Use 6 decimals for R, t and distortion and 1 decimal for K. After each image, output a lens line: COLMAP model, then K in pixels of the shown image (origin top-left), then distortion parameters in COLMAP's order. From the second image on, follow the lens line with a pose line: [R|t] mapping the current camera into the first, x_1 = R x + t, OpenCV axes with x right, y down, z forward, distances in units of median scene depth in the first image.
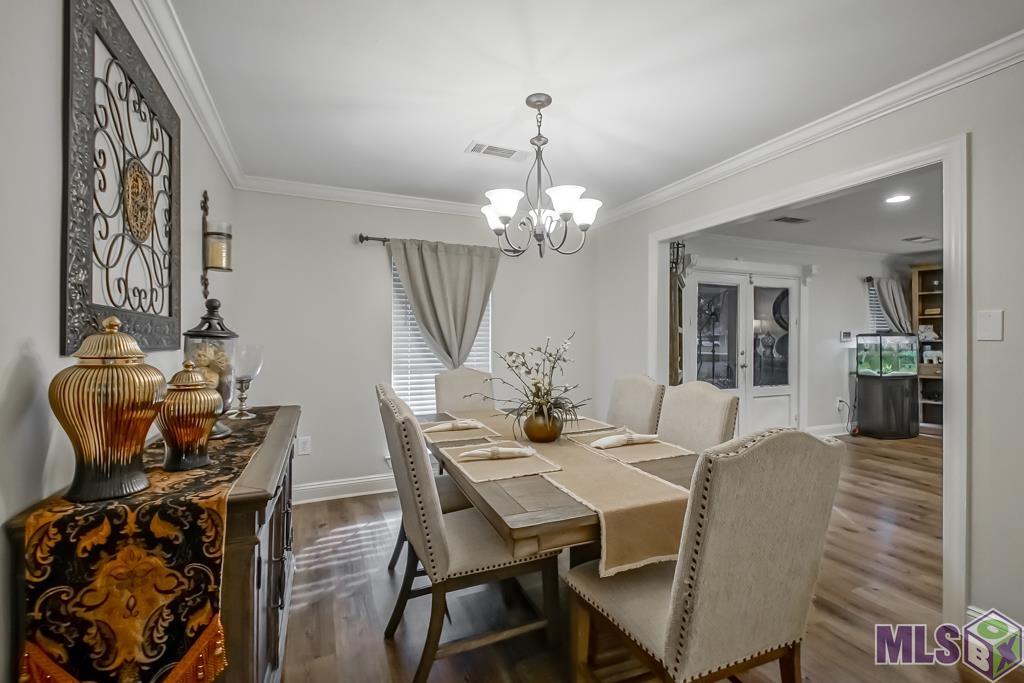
lens RADIAL K [[460.6, 0, 511.3], [0, 460.6, 336.1], [0, 0, 1]] dist [0.000971, -0.001737]
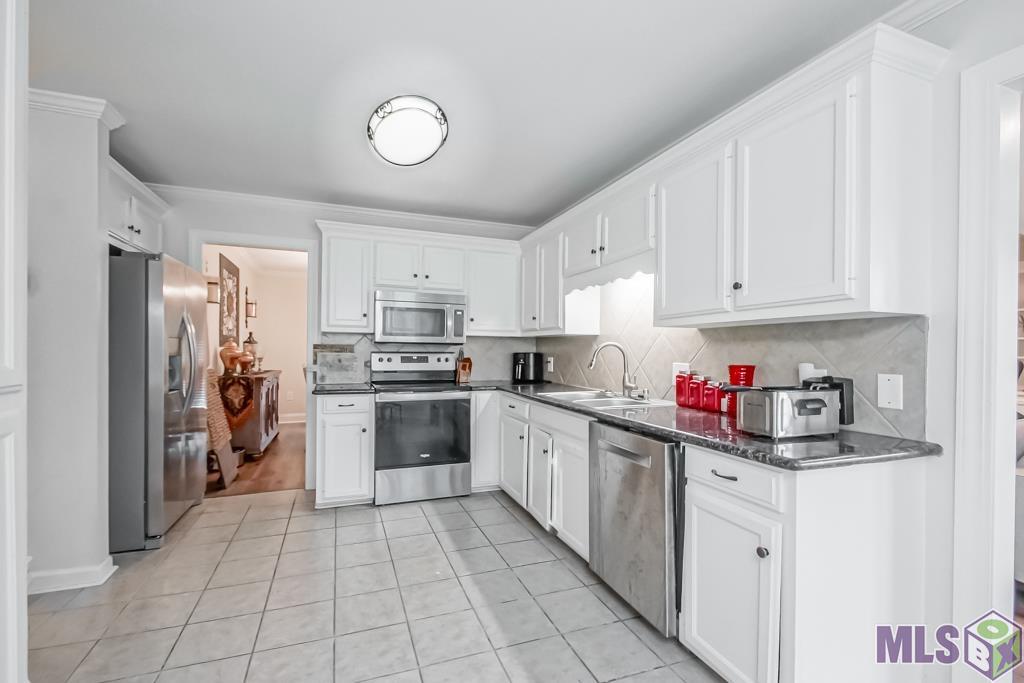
lens RADIAL K [[460.6, 0, 511.2], [0, 460.6, 348.8], [0, 0, 1]] dist [0.000971, -0.001737]
pose [[0.998937, 0.003129, -0.045996, 0.505849], [-0.002997, 0.999991, 0.002945, 0.010131], [0.046004, -0.002804, 0.998937, -0.817649]]
